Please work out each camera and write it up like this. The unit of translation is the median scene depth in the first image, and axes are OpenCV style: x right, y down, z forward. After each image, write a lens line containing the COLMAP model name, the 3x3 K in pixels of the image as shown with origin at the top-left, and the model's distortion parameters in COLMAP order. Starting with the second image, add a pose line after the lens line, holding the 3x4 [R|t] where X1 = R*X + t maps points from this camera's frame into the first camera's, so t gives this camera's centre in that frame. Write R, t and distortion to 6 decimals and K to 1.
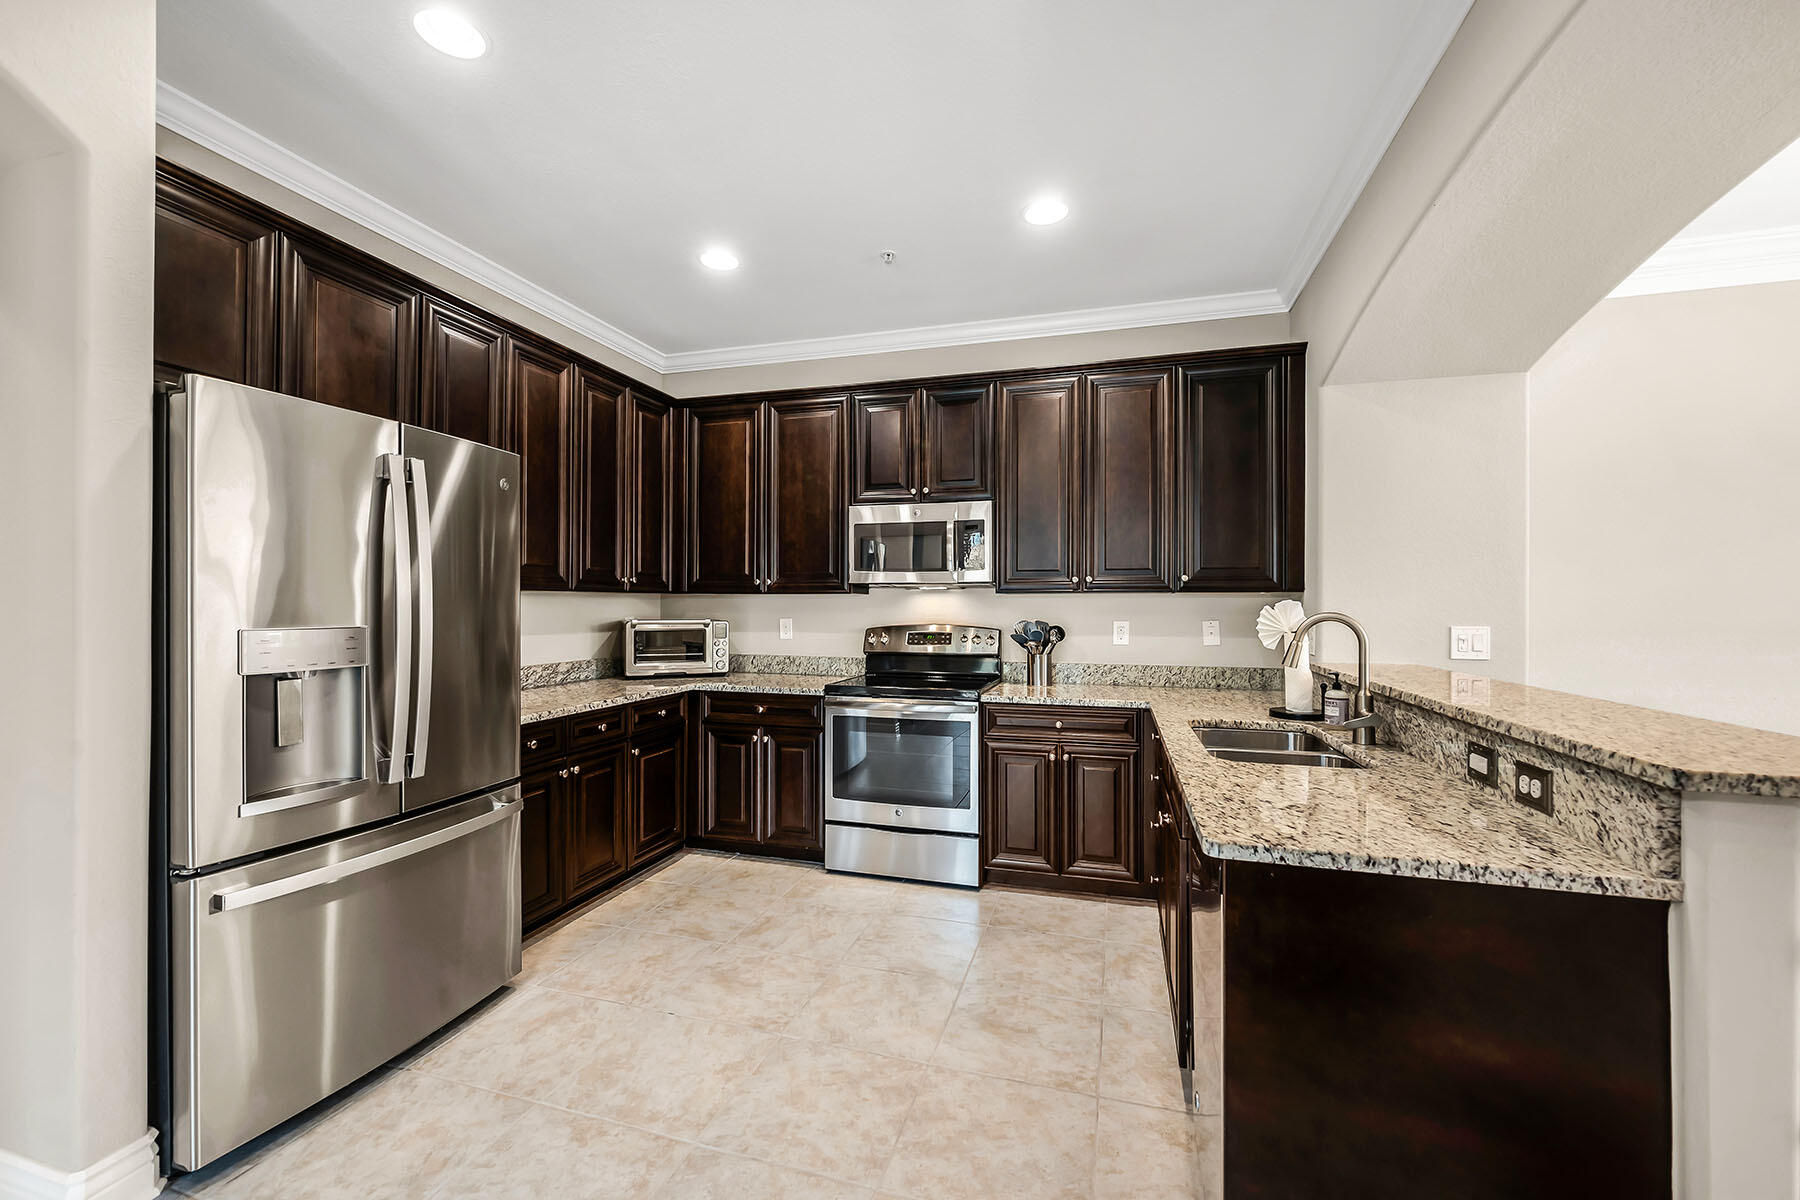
lens RADIAL K [[720.8, 0, 899.8], [0, 720.8, 605.1], [0, 0, 1]] dist [-0.000105, 0.000098]
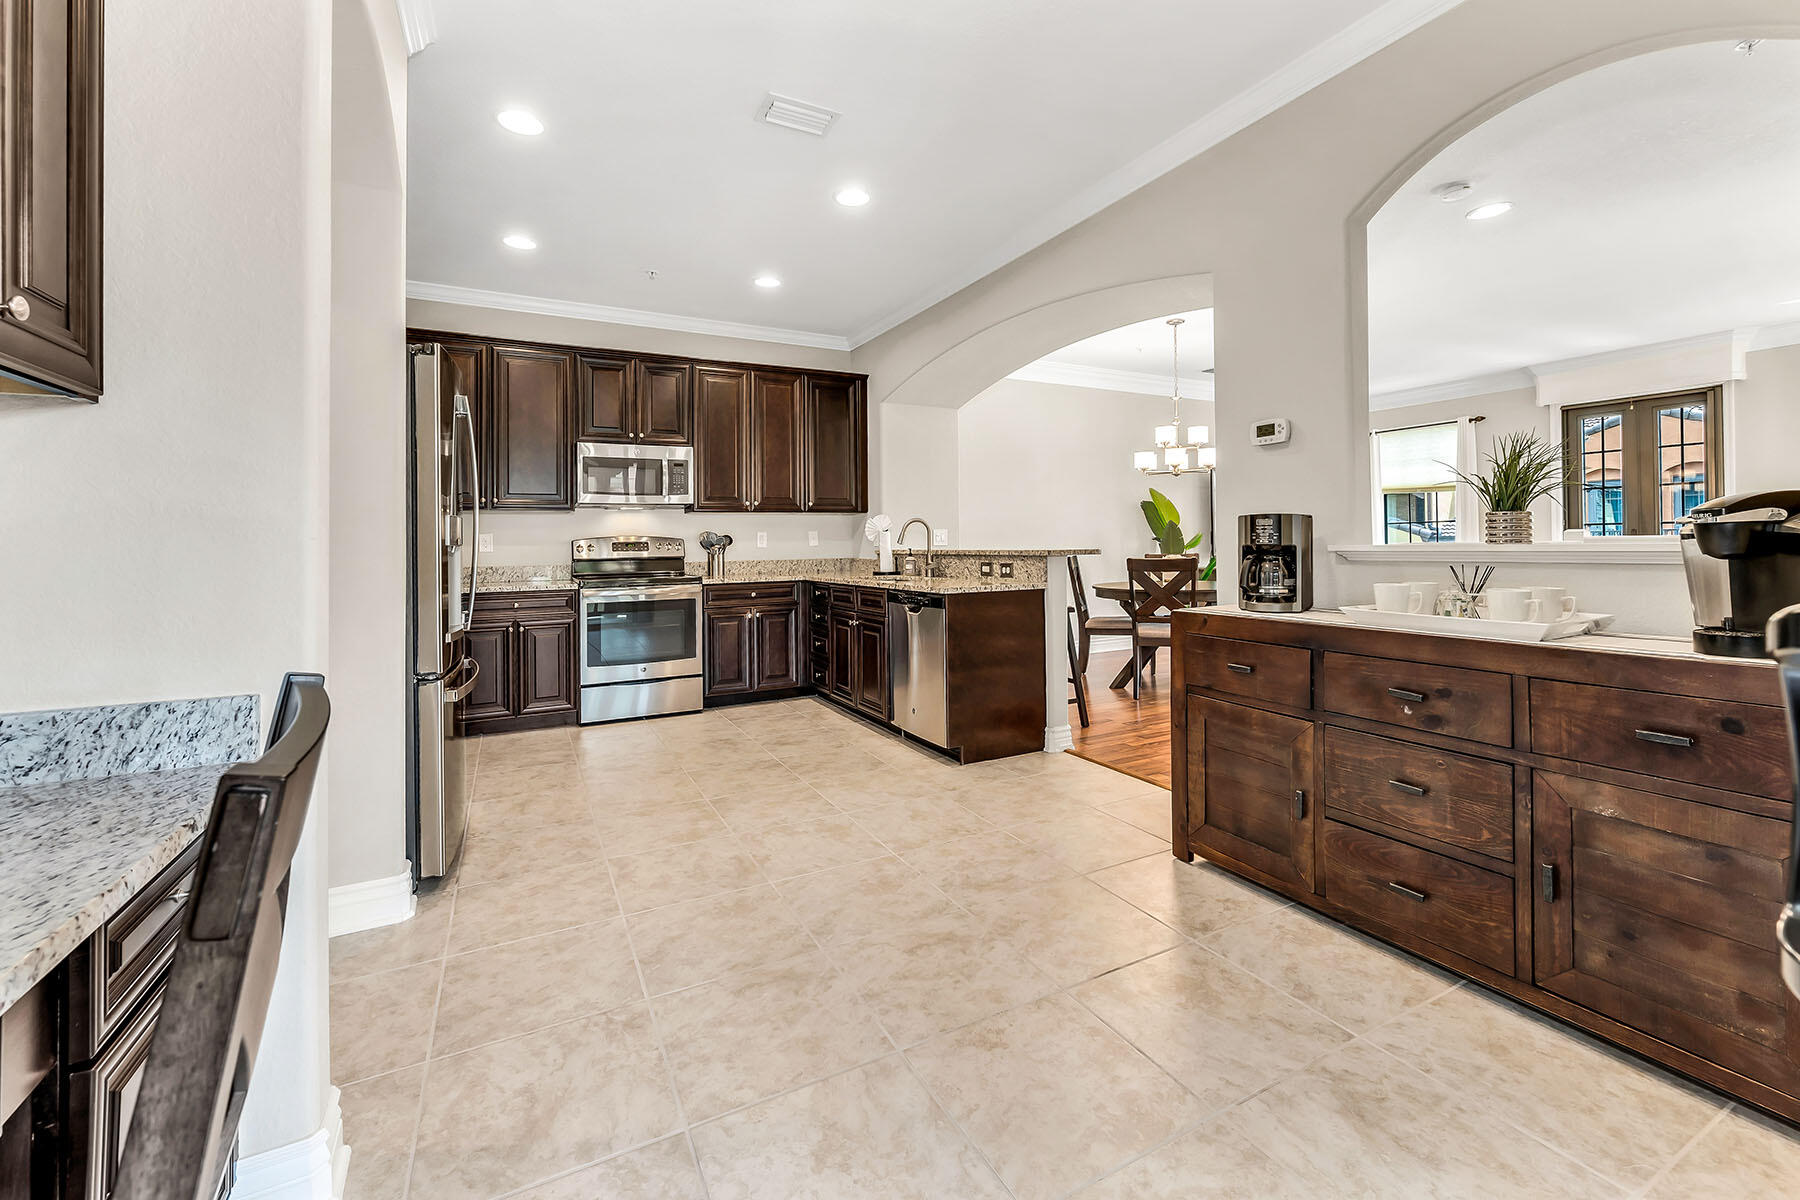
lens RADIAL K [[750.0, 0, 897.6], [0, 750.0, 532.1], [0, 0, 1]] dist [0.000793, 0.000092]
pose [[0.716793, -0.003630, 0.697276, -0.670375], [0.015715, 0.999817, -0.010949, 0.050627], [-0.697109, 0.018805, 0.716719, -0.380232]]
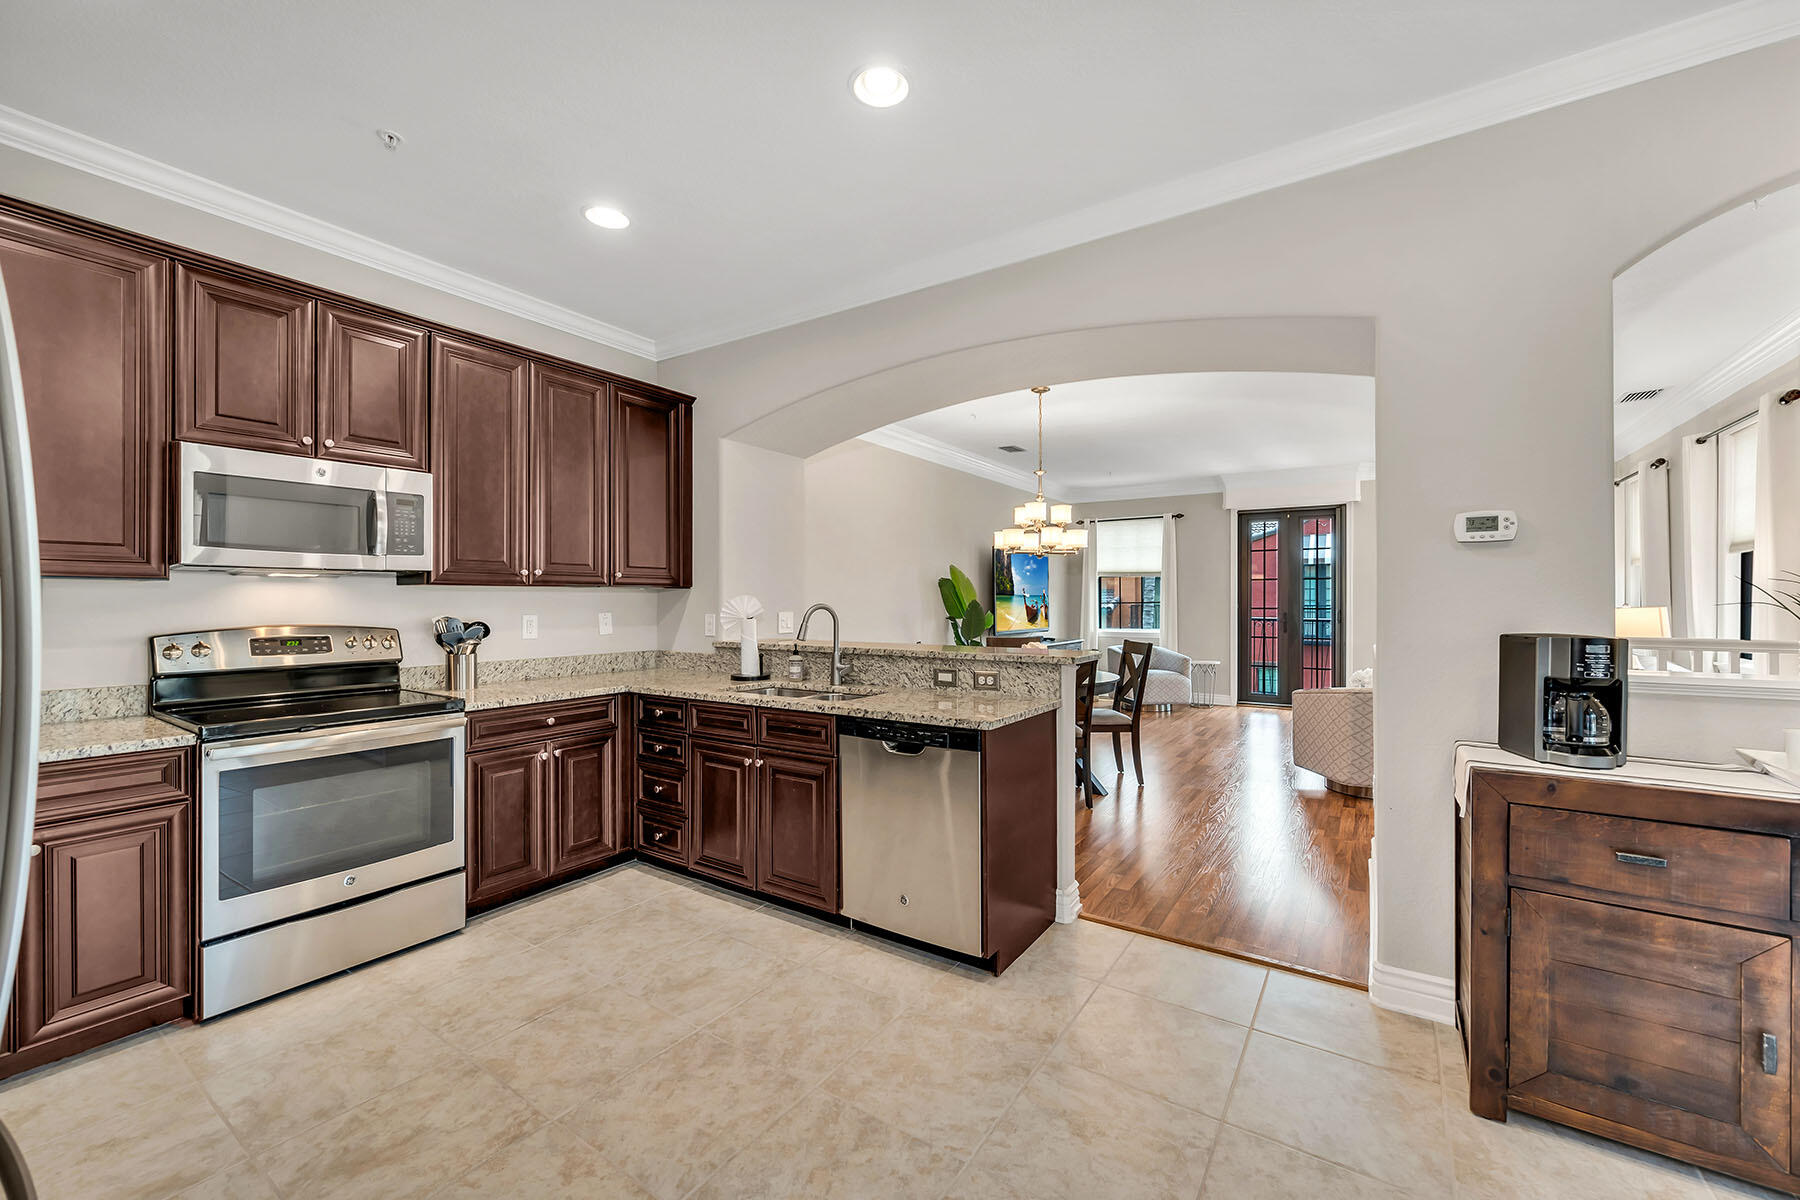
lens RADIAL K [[720.8, 0, 899.8], [0, 720.8, 605.1], [0, 0, 1]] dist [-0.000105, 0.000098]
pose [[0.294427, -0.008975, 0.955632, -0.553091], [0.000193, 0.999956, 0.009331, -0.000618], [-0.955674, -0.002563, 0.294416, 0.252207]]
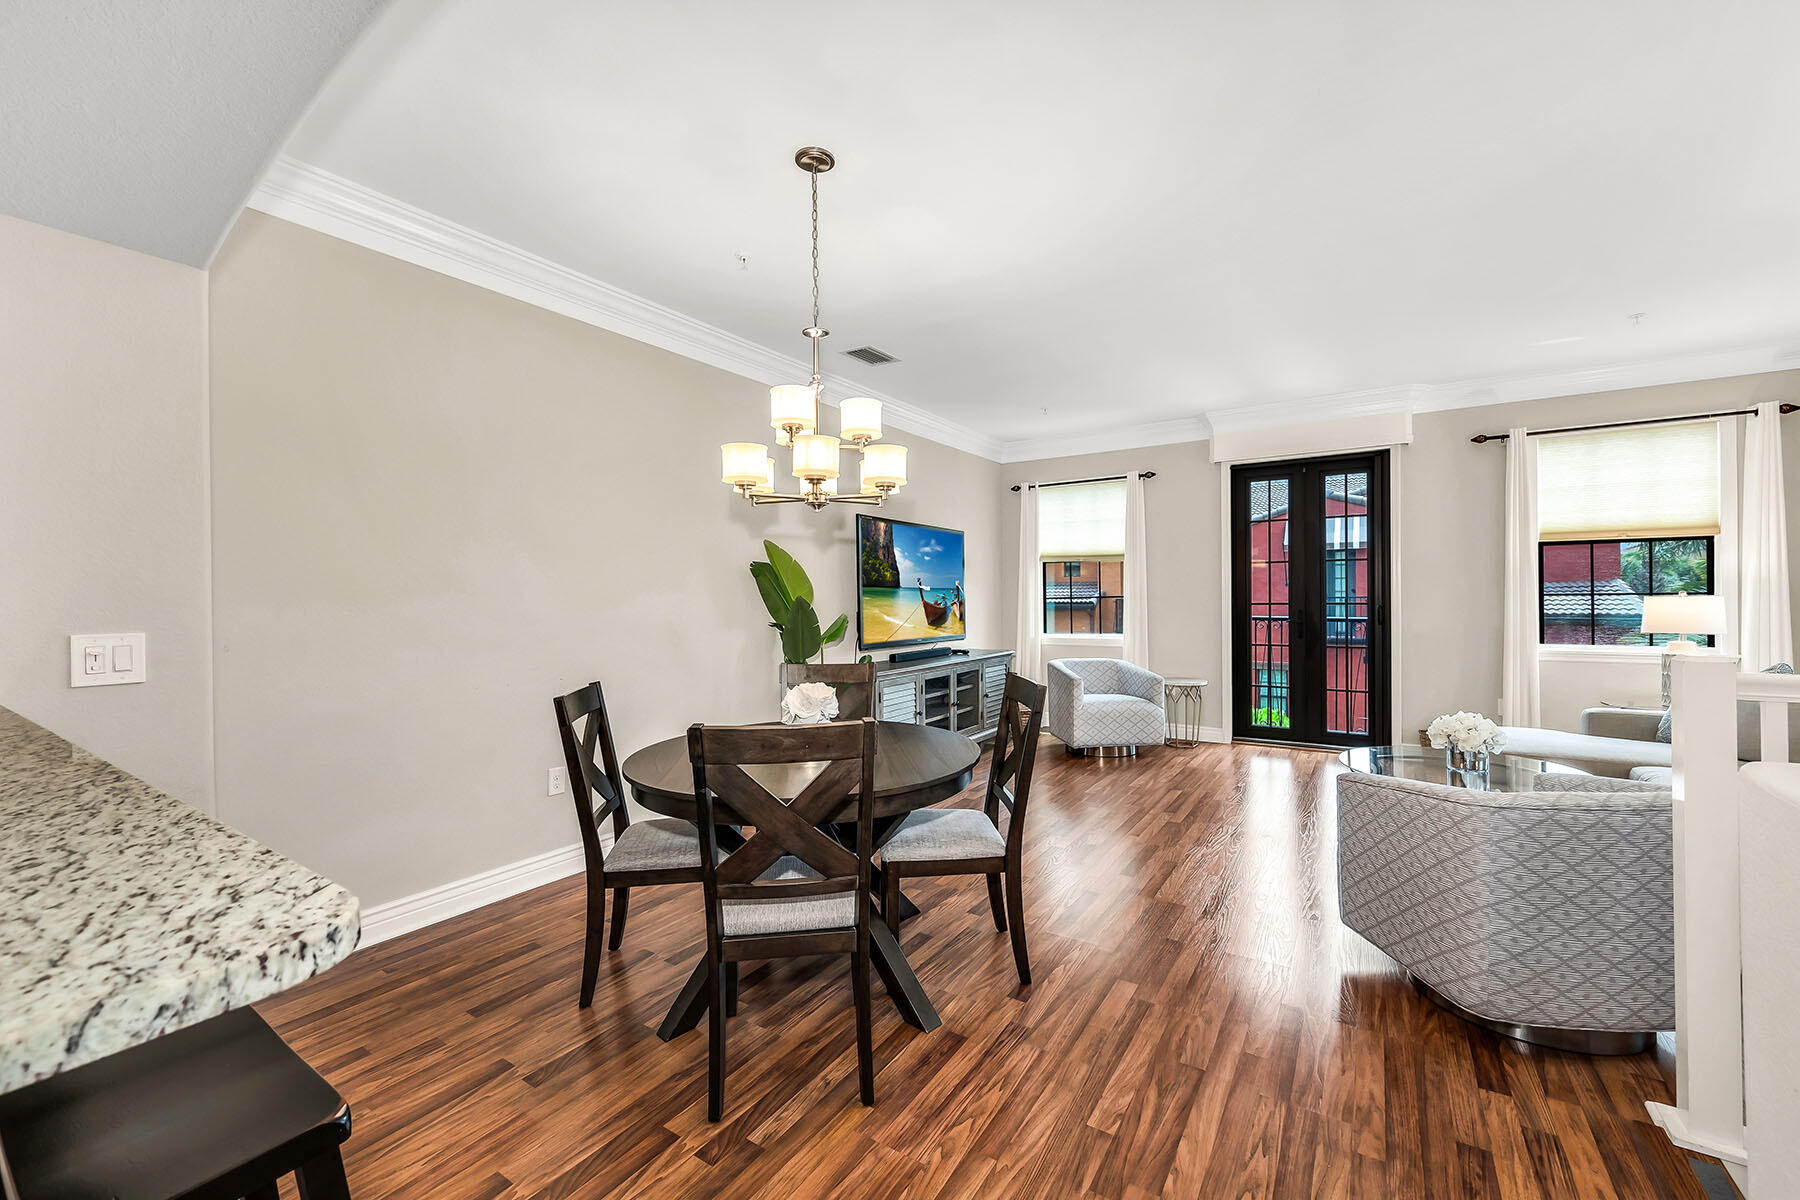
lens RADIAL K [[717.9, 0, 915.5], [0, 717.9, 597.3], [0, 0, 1]] dist [0.000327, 0.000071]
pose [[0.279589, -0.008617, 0.960081, 0.330766], [0.010725, 0.999925, 0.005851, 0.000499], [-0.960060, 0.008661, 0.279660, 0.111772]]
